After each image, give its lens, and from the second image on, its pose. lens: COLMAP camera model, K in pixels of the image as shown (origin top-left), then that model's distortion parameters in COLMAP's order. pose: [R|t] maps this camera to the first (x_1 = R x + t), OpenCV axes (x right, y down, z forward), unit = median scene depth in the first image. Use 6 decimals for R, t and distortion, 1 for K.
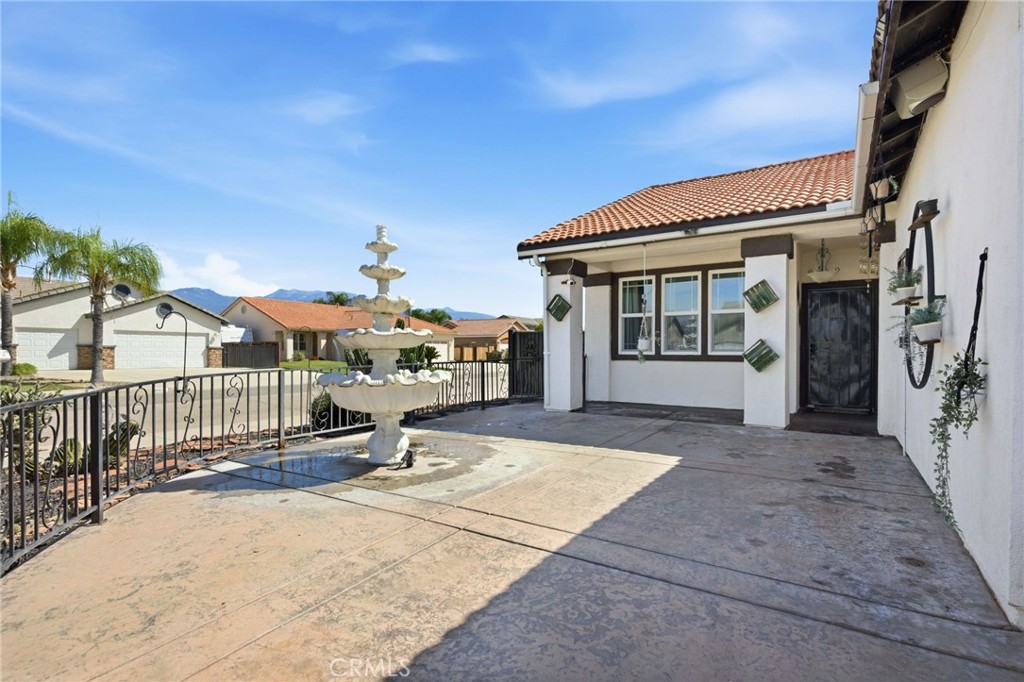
lens RADIAL K [[491.8, 0, 512.5], [0, 491.8, 346.5], [0, 0, 1]] dist [0.002794, -0.000249]
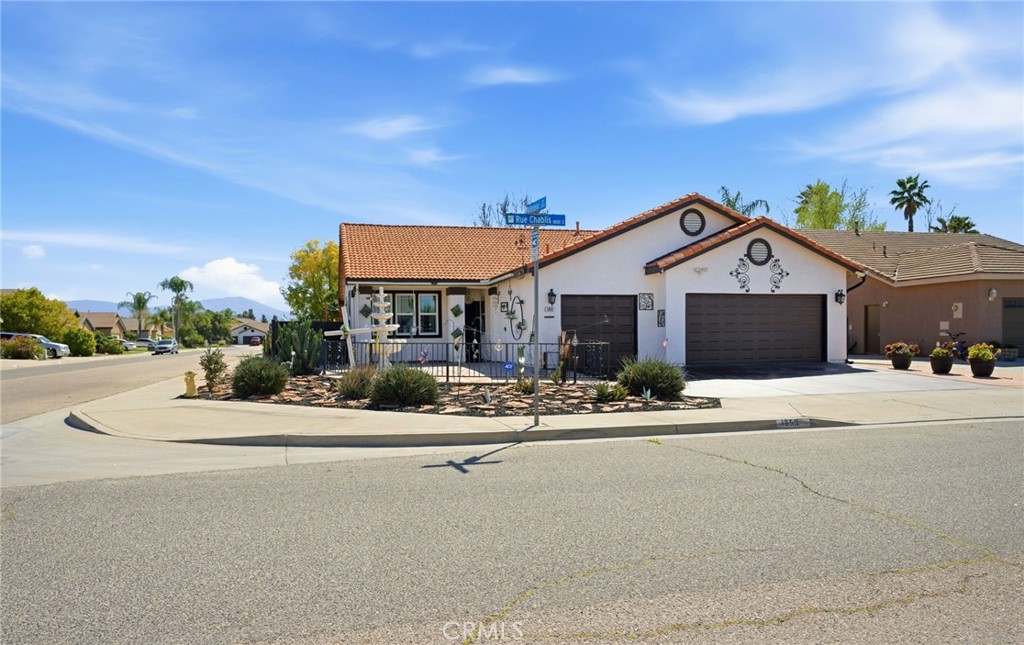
lens RADIAL K [[709.2, 0, 507.7], [0, 709.2, 331.3], [0, 0, 1]] dist [-0.013147, 0.016836]
pose [[0.673715, -0.019142, 0.738744, -1.935232], [0.005091, 0.999761, 0.021262, -0.069661], [-0.738974, -0.010564, 0.673651, -1.591864]]
